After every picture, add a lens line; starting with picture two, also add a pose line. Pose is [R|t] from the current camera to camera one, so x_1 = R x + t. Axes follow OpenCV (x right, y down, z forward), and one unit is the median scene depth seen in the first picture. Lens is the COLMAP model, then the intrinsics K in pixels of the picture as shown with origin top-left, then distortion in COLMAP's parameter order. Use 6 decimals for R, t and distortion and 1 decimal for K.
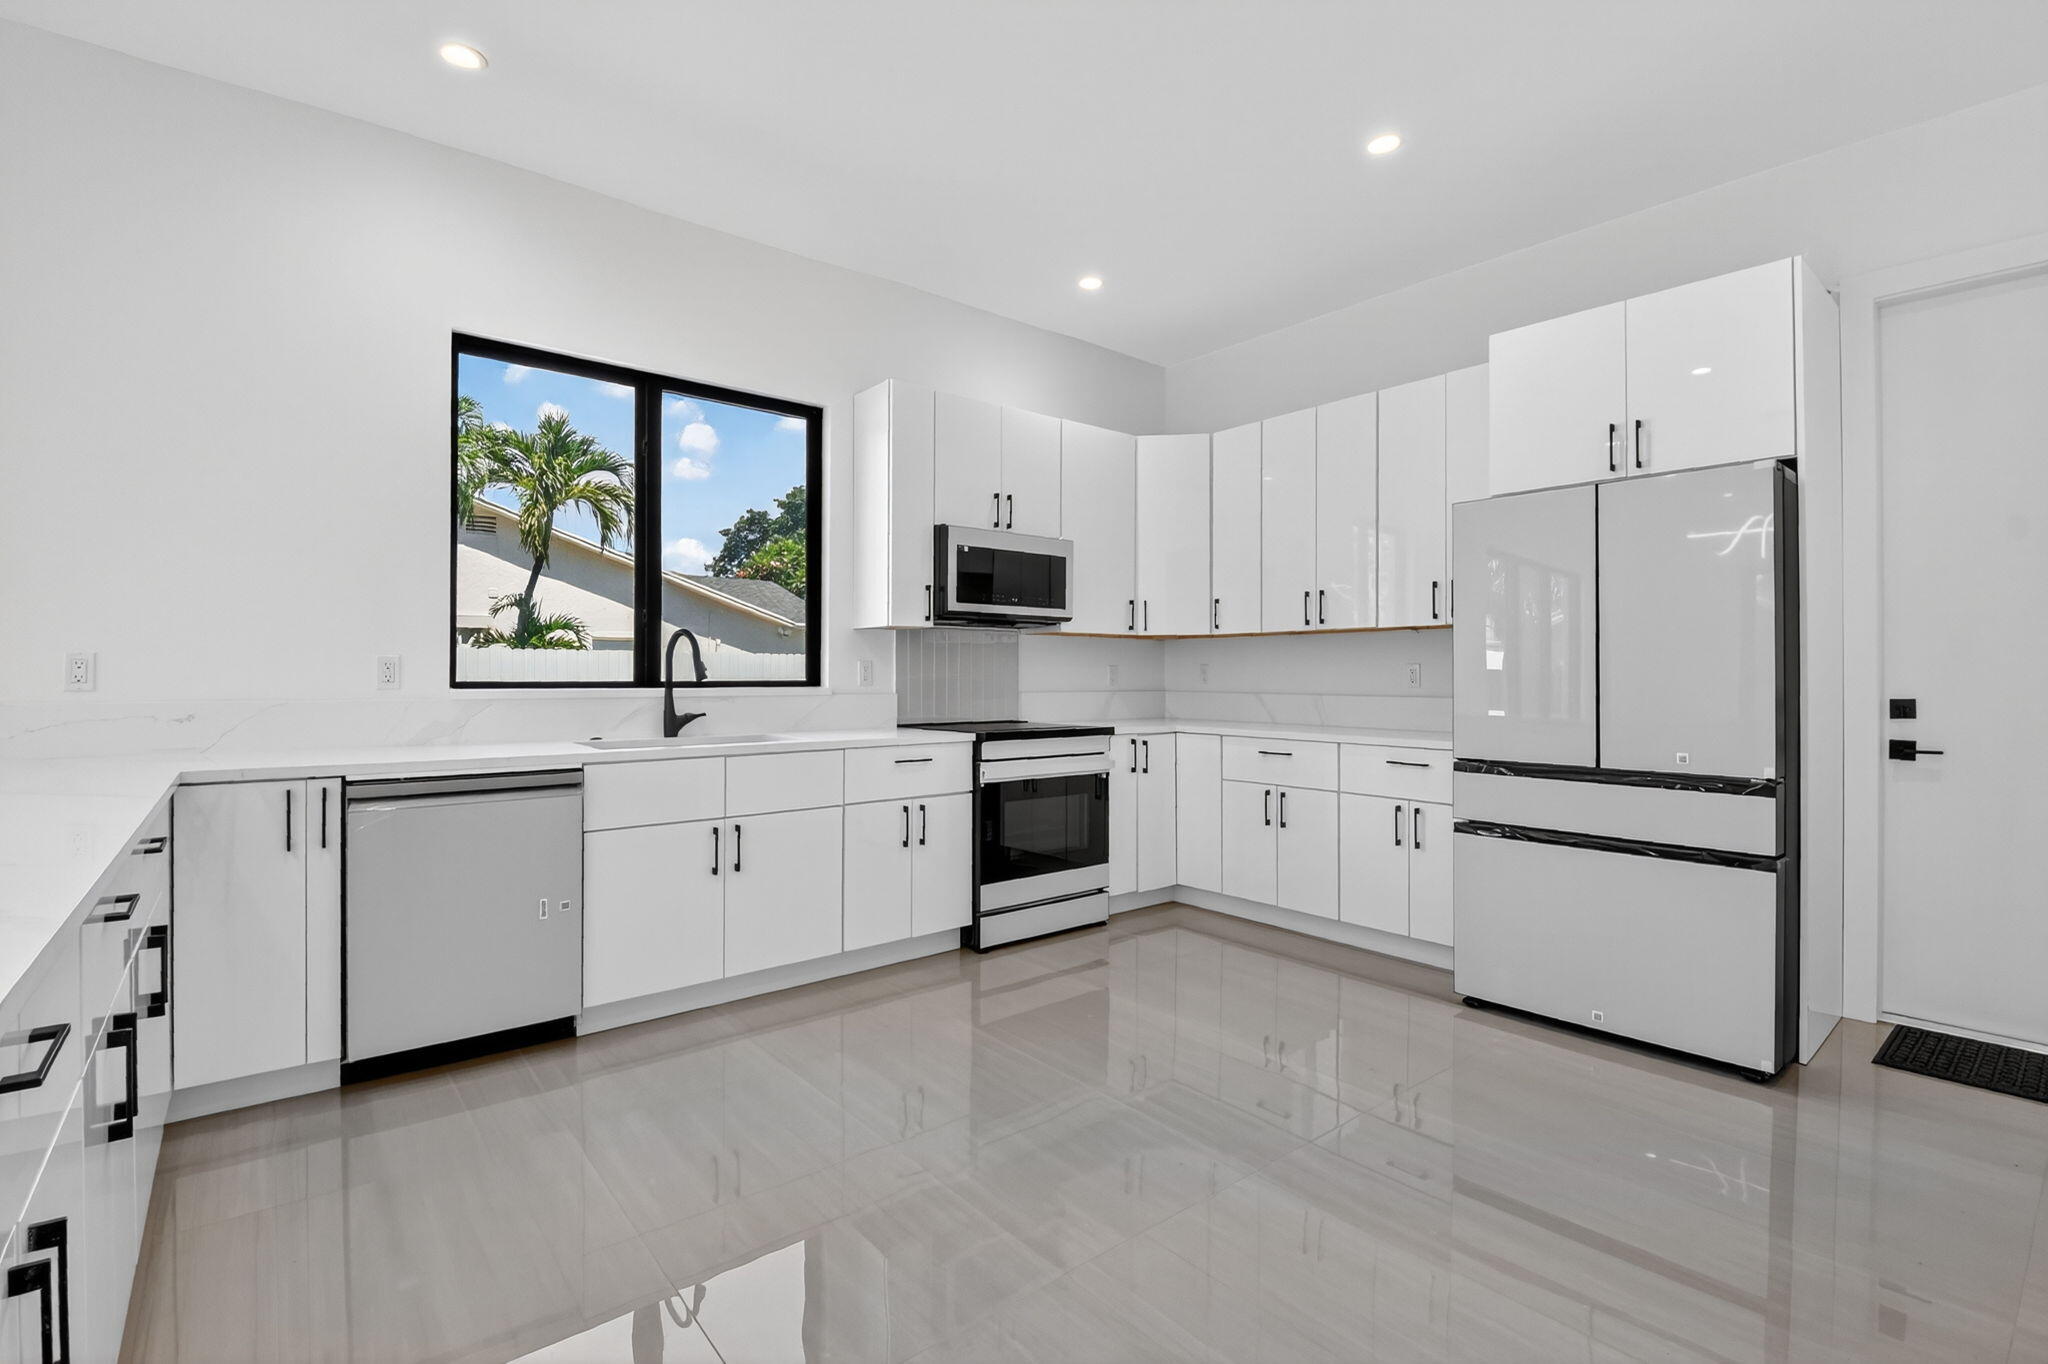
lens RADIAL K [[916.9, 0, 1022.3], [0, 916.9, 663.6], [0, 0, 1]] dist [-0.001925, -0.023377]
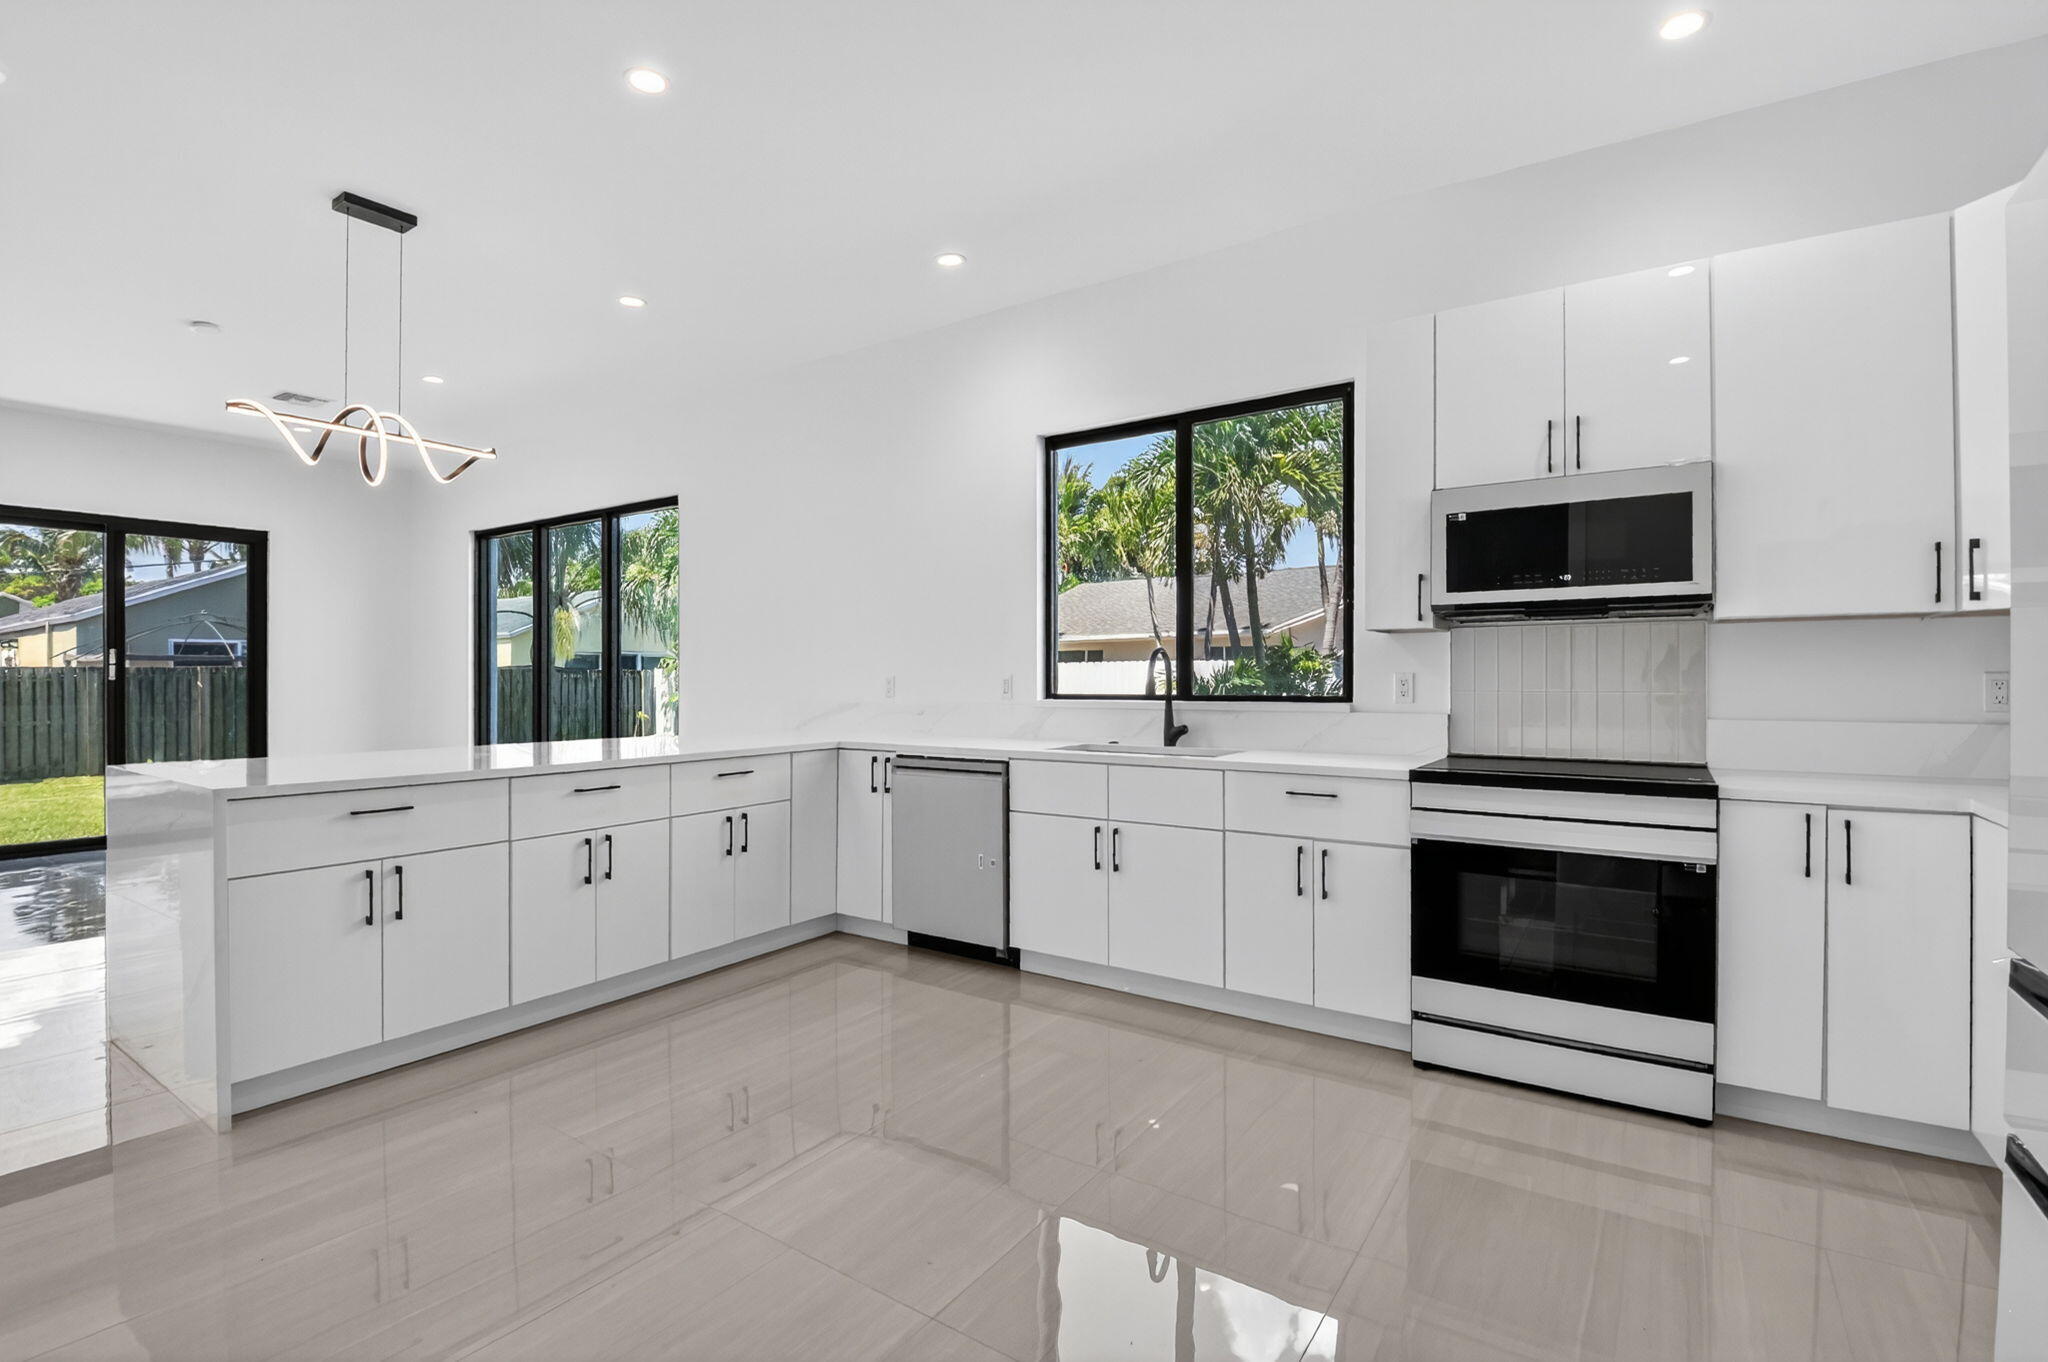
lens RADIAL K [[951.4, 0, 1024.0], [0, 951.4, 681.0], [0, 0, 1]] dist [-0.023205, -0.000897]
pose [[0.263110, -0.004019, -0.964757, 0.575898], [0.011310, 0.999935, -0.001081, 0.001918], [0.964700, -0.010627, 0.263139, 0.468660]]
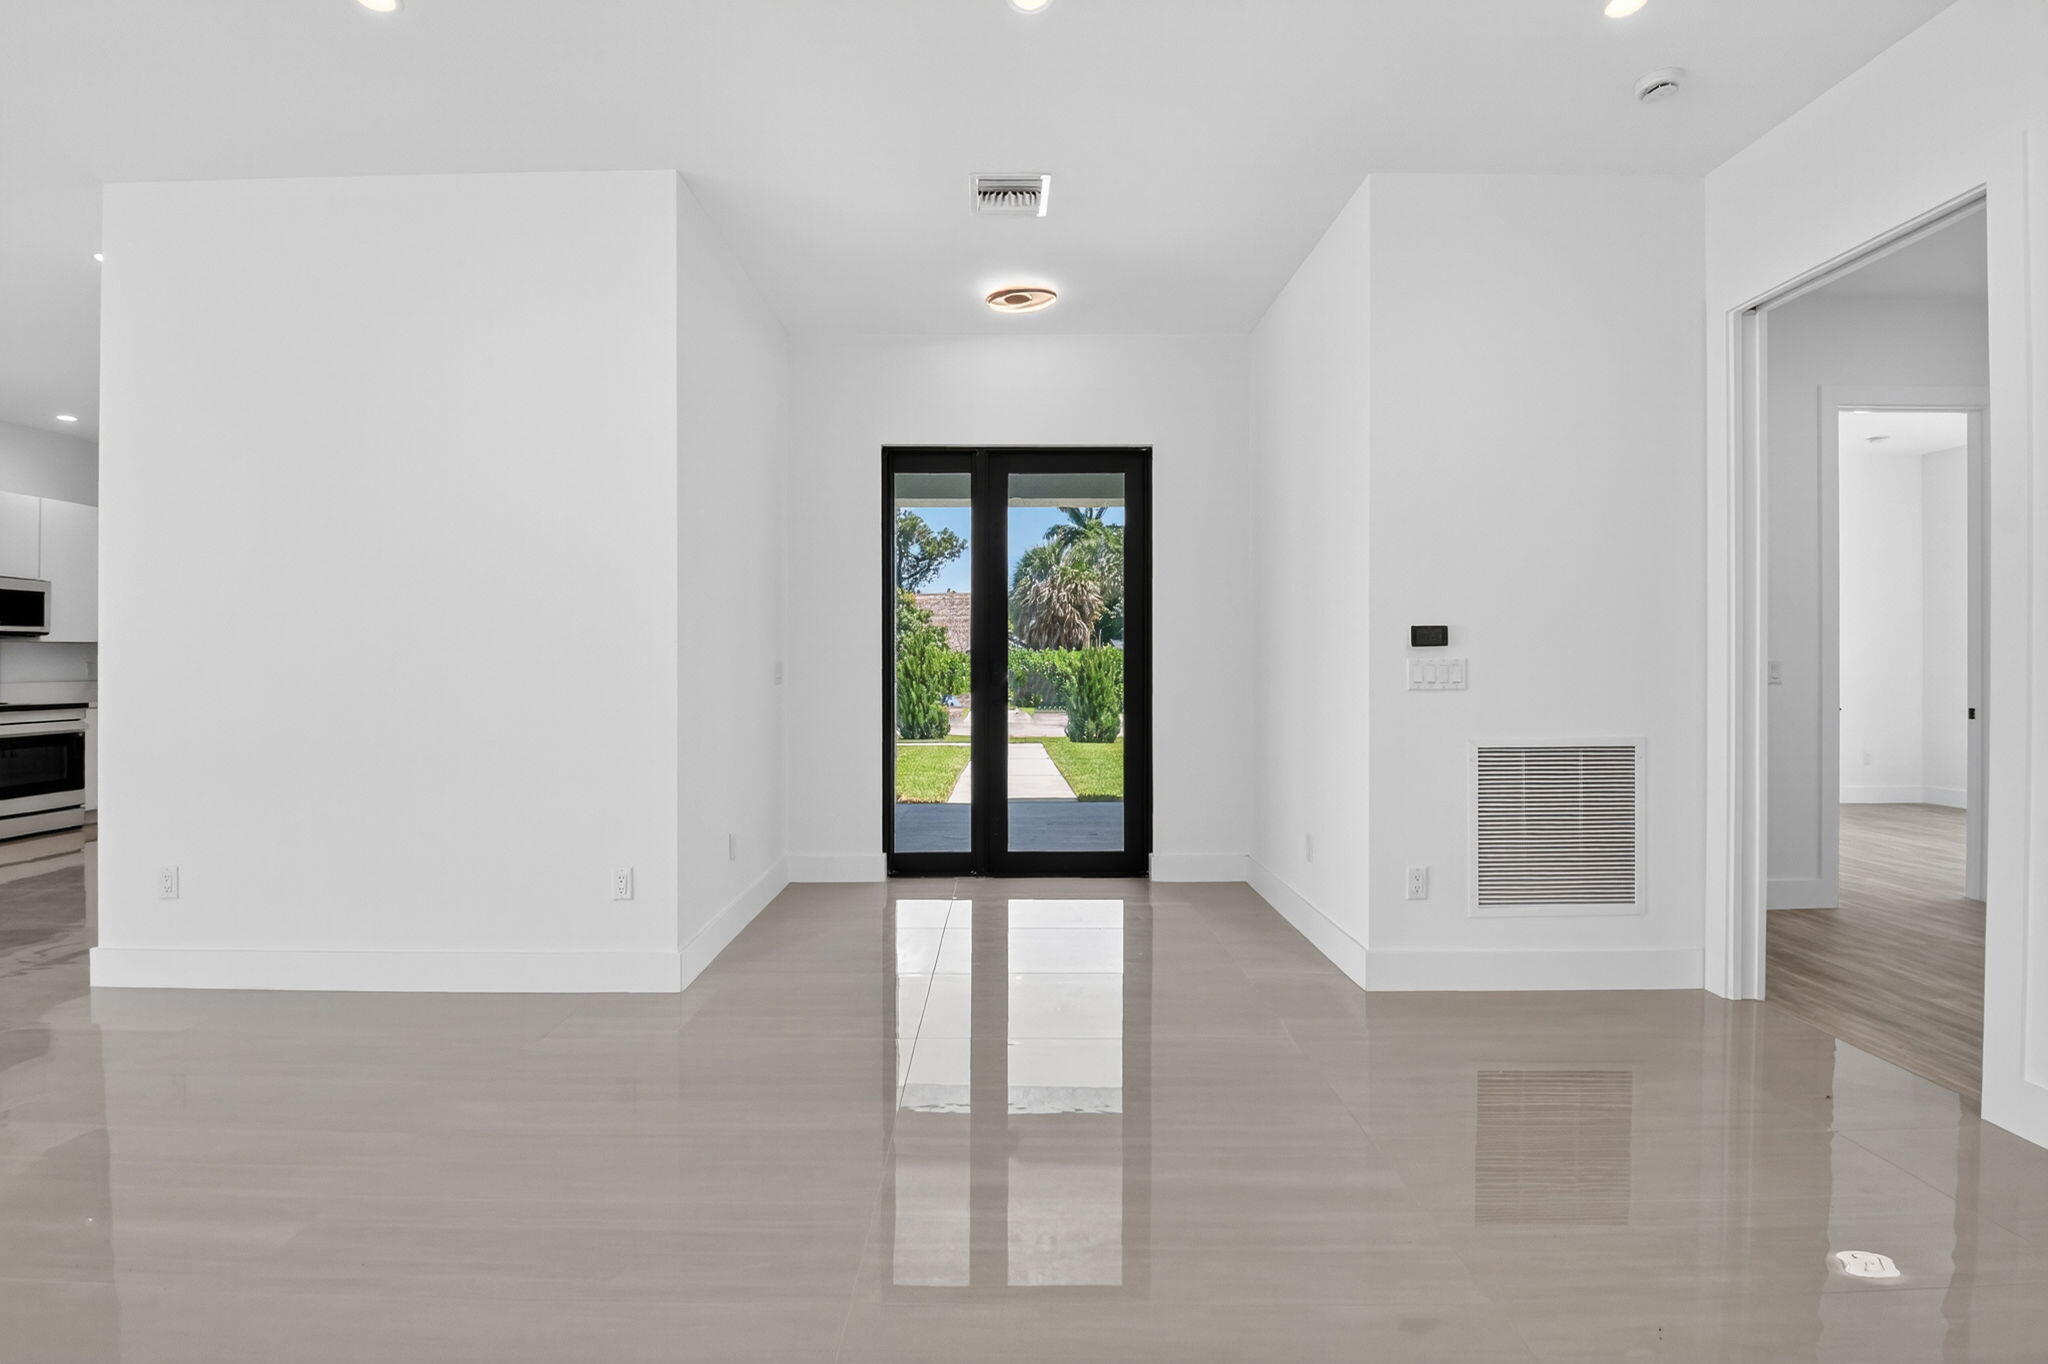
lens RADIAL K [[896.8, 0, 1020.2], [0, 896.8, 667.3], [0, 0, 1]] dist [-0.000439, -0.013987]
pose [[0.637117, -0.010065, 0.770701, -0.047971], [-0.004069, 0.999857, 0.016421, -0.024130], [-0.770756, -0.013598, 0.636985, -1.269185]]
